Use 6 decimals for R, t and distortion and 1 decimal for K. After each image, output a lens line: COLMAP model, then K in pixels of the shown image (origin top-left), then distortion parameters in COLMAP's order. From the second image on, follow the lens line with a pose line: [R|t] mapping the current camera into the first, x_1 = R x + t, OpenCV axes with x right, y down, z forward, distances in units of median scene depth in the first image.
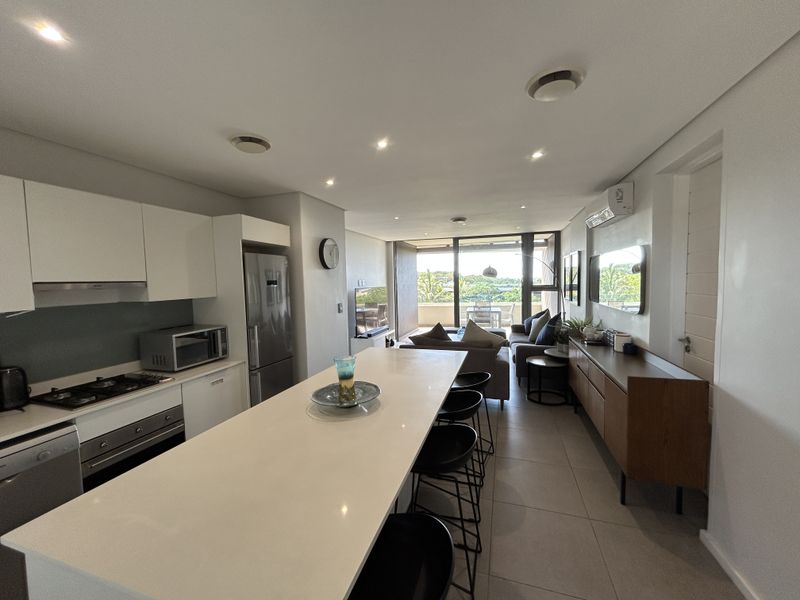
lens RADIAL K [[320.9, 0, 397.7], [0, 320.9, 297.4], [0, 0, 1]] dist [0.000102, 0.001510]
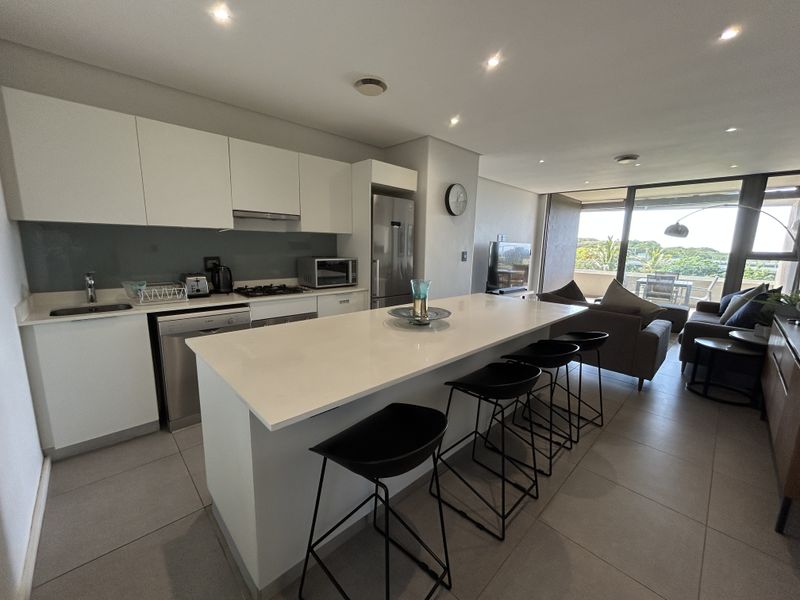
lens RADIAL K [[320.9, 0, 400.6], [0, 320.9, 297.2], [0, 0, 1]] dist [0.000102, 0.001510]
pose [[0.886089, 0.120751, -0.447510, 0.120949], [-0.071237, 0.989477, 0.125936, 0.052466], [0.458008, -0.079711, 0.885367, 0.008422]]
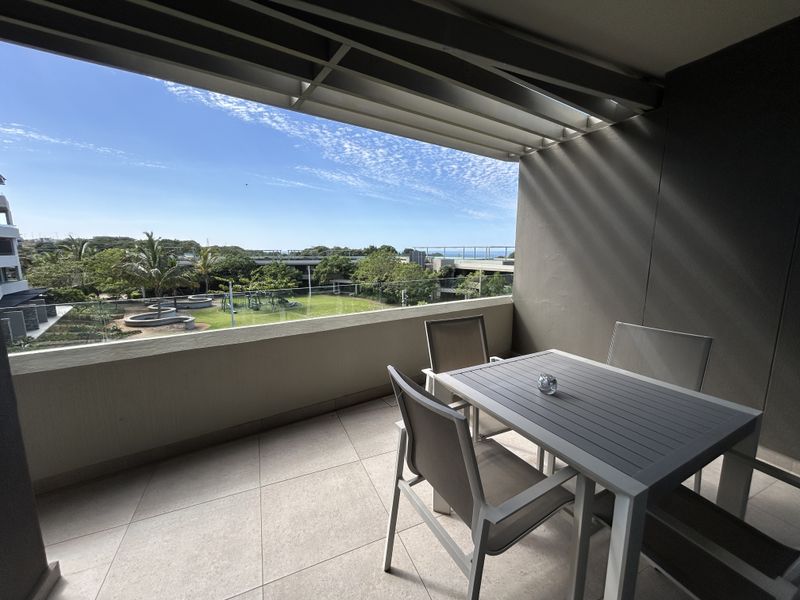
lens RADIAL K [[320.9, 0, 396.6], [0, 320.9, 305.2], [0, 0, 1]] dist [0.000102, 0.001510]
pose [[0.738018, -0.094507, 0.668131, 0.283655], [0.022254, 0.993014, 0.115879, -0.071198], [-0.674414, -0.070652, 0.734965, 2.730586]]
